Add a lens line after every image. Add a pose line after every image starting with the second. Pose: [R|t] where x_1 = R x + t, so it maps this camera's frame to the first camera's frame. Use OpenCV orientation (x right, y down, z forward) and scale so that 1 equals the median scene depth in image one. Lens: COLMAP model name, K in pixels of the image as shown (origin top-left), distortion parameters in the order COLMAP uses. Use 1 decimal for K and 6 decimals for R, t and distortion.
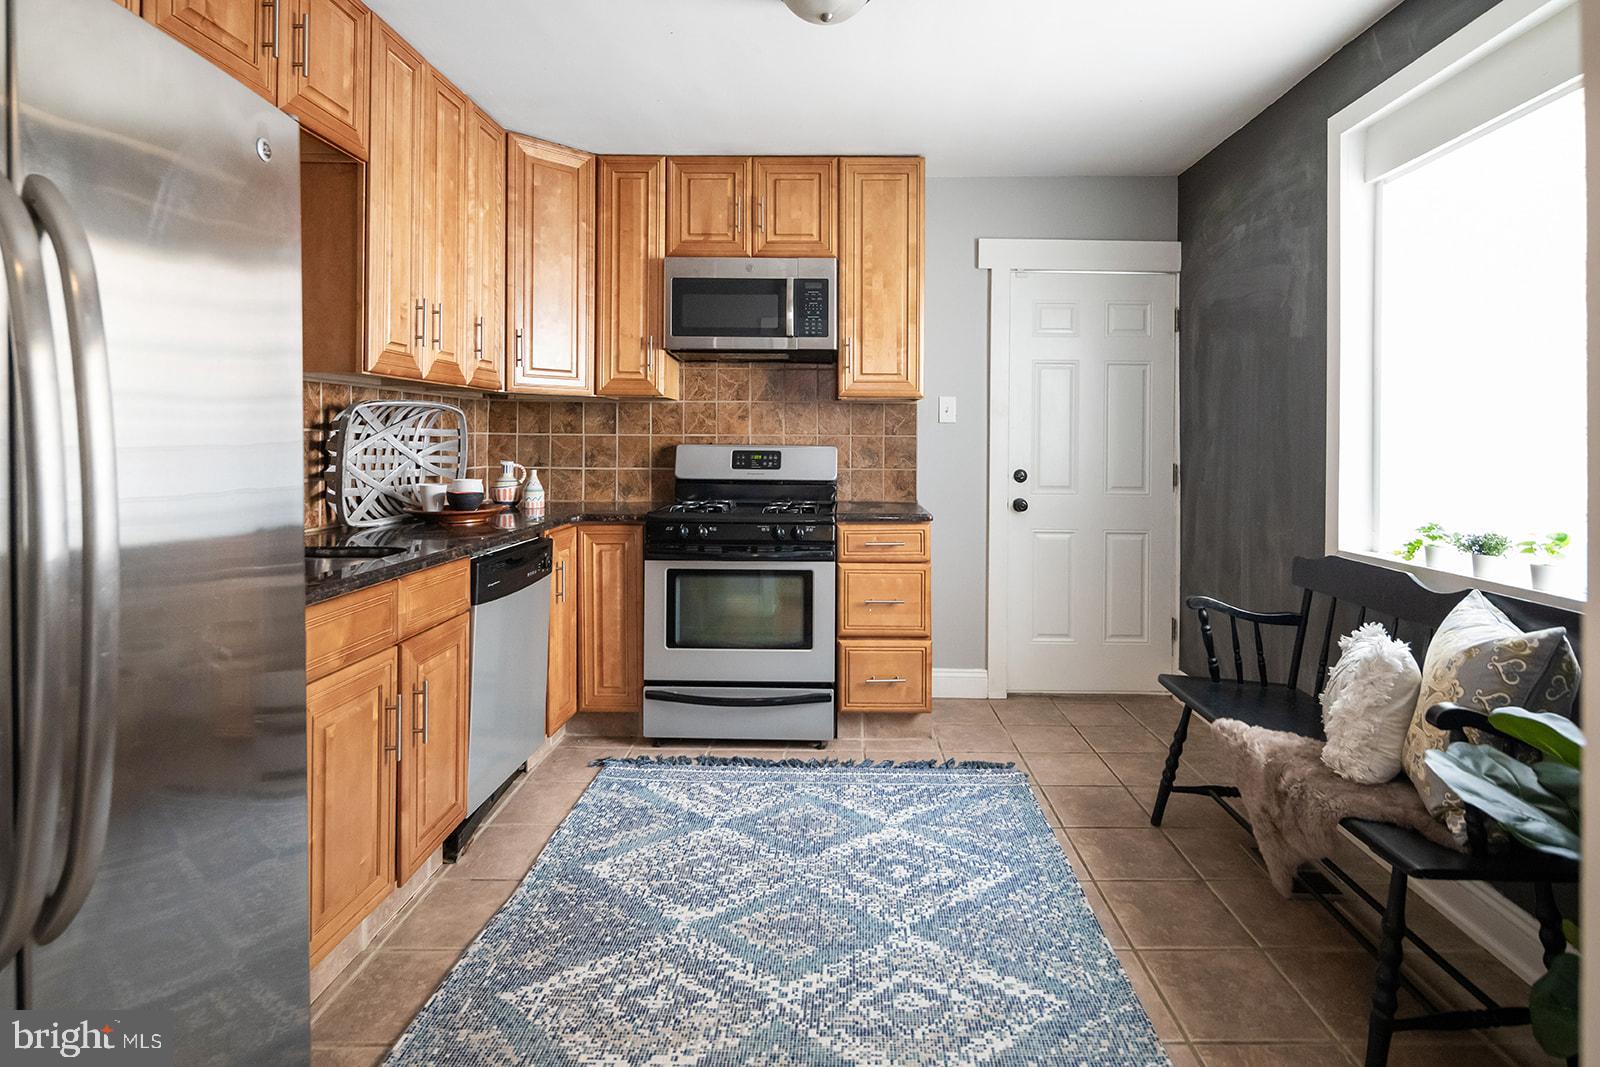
lens RADIAL K [[813.6, 0, 816.5], [0, 813.6, 476.1], [0, 0, 1]] dist [0.000578, 0.000073]
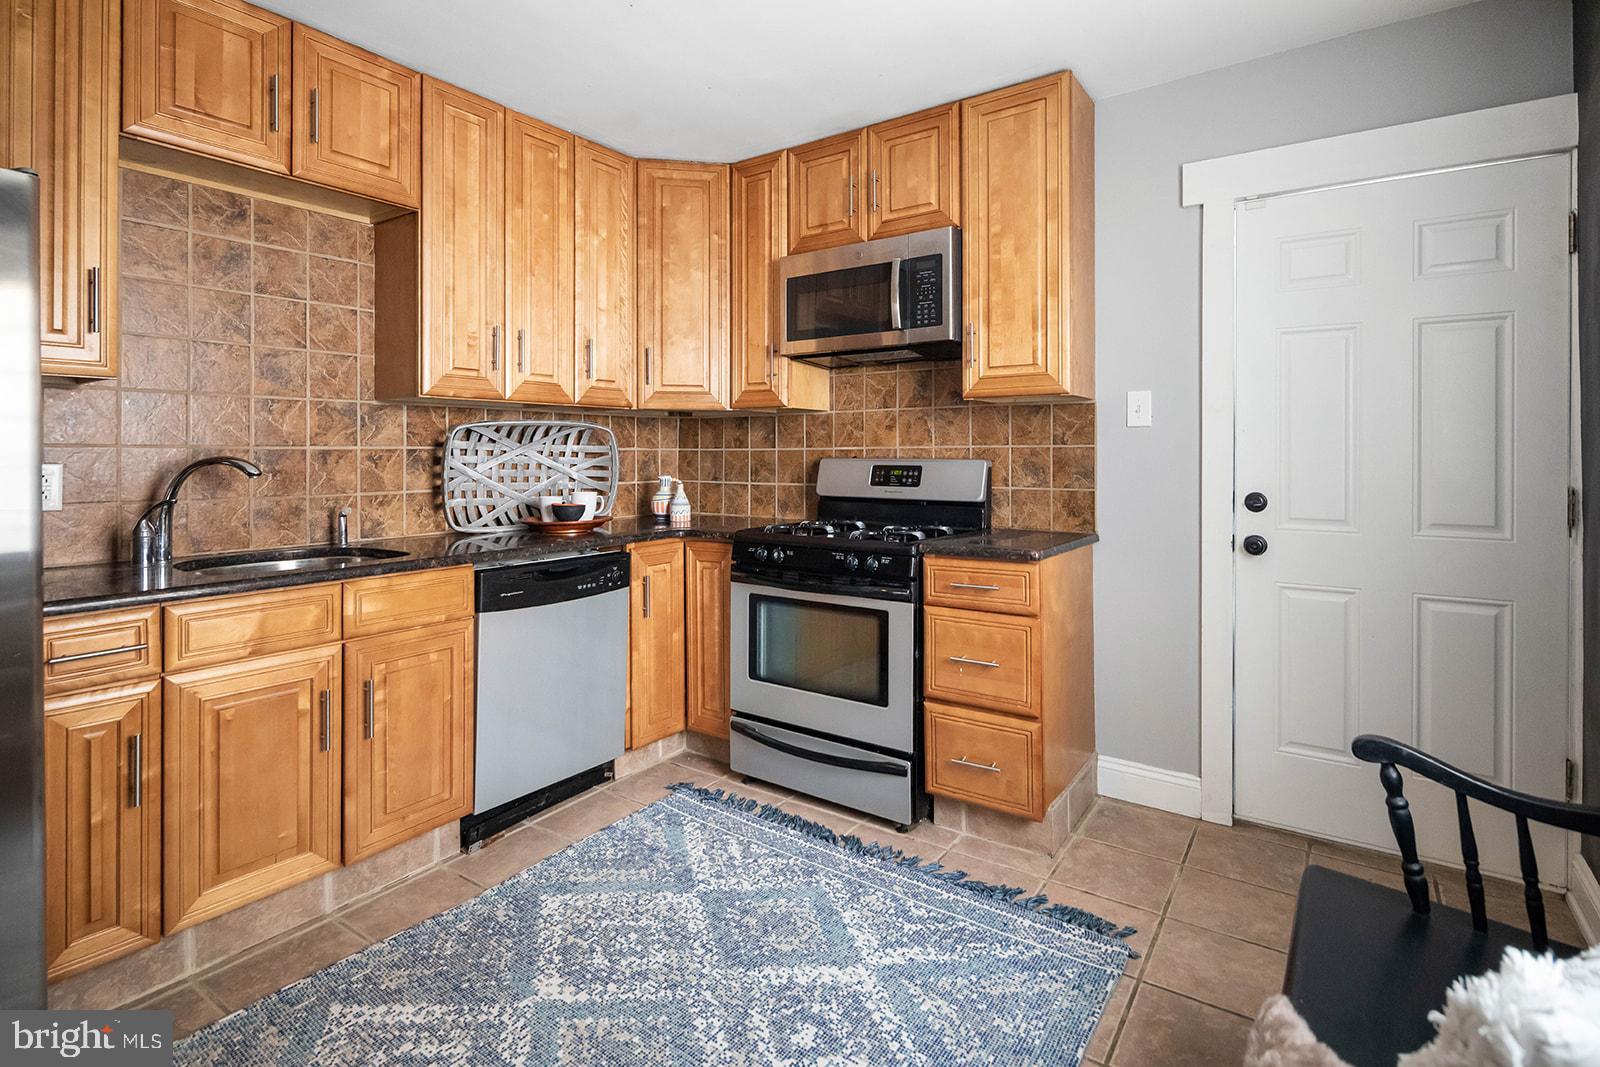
lens RADIAL K [[779.6, 0, 793.9], [0, 779.6, 481.5], [0, 0, 1]] dist [-0.000106, -0.000118]
pose [[0.826293, 0.010576, -0.563141, 0.334947], [-0.017129, 0.999833, -0.006356, -0.007419], [0.562980, 0.014898, 0.826336, 0.278421]]
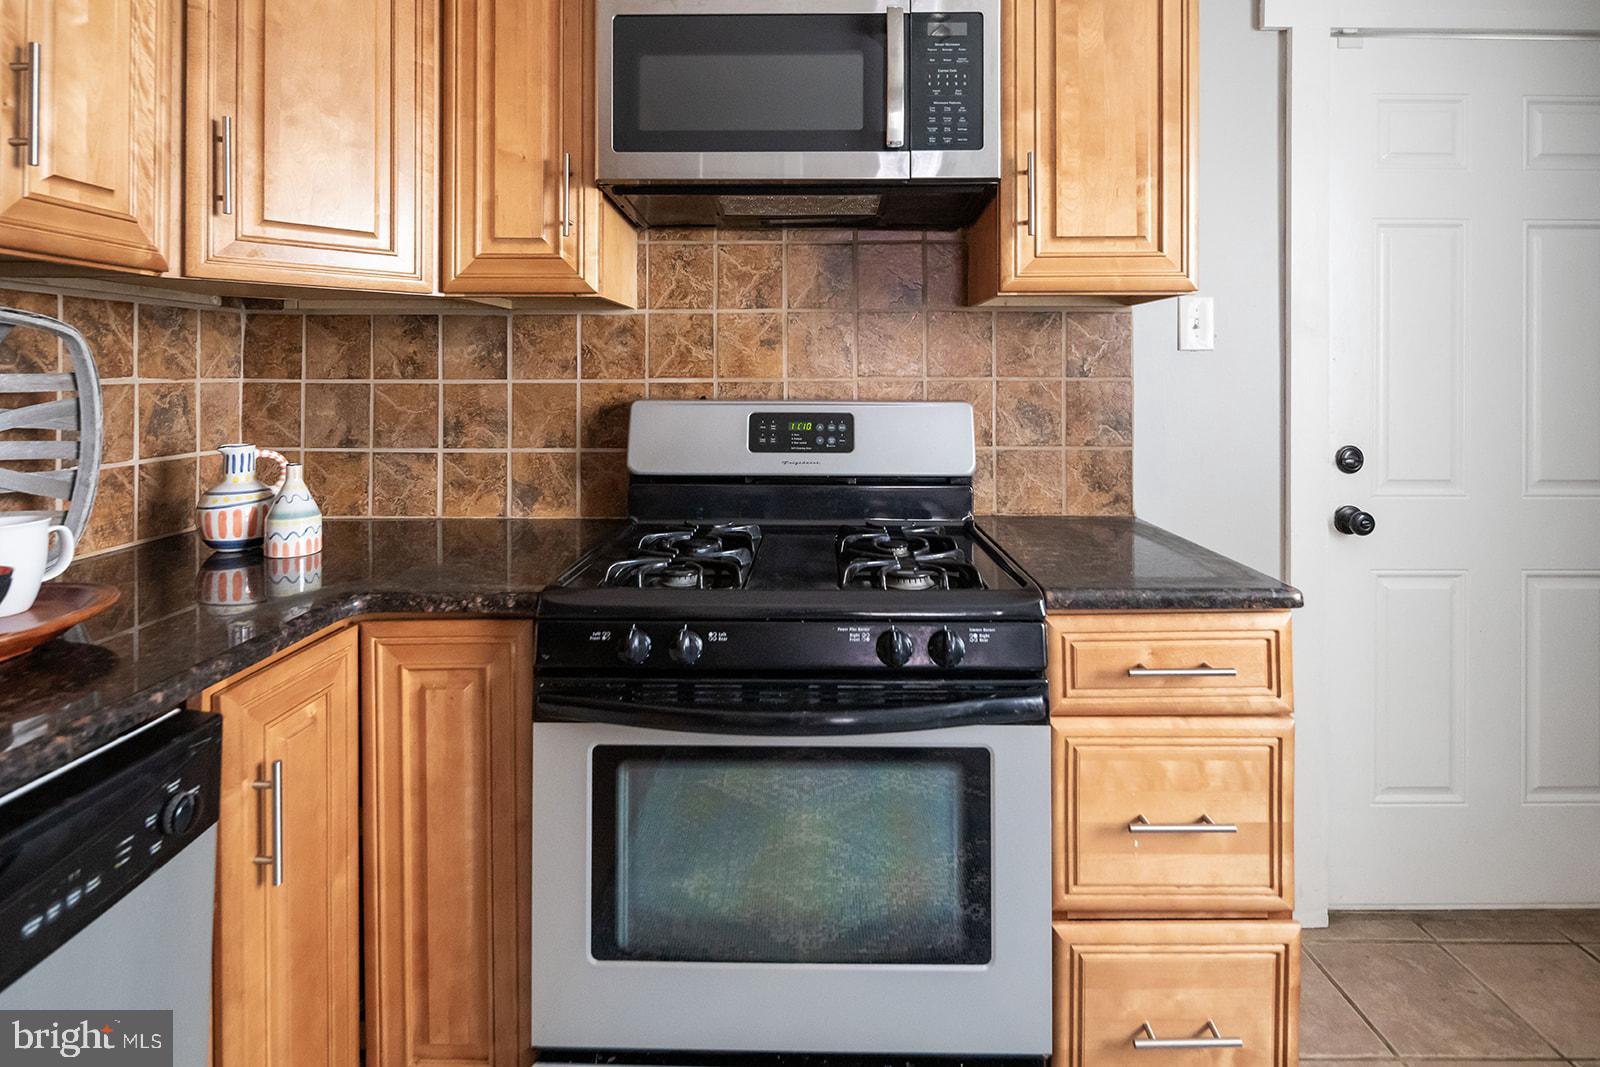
lens RADIAL K [[797.5, 0, 802.2], [0, 797.5, 383.2], [0, 0, 1]] dist [-0.001248, -0.000452]
pose [[0.999908, -0.008394, 0.010652, -0.085930], [0.008779, 0.999290, -0.036634, -0.034608], [-0.010337, 0.036725, 0.999272, 0.594353]]
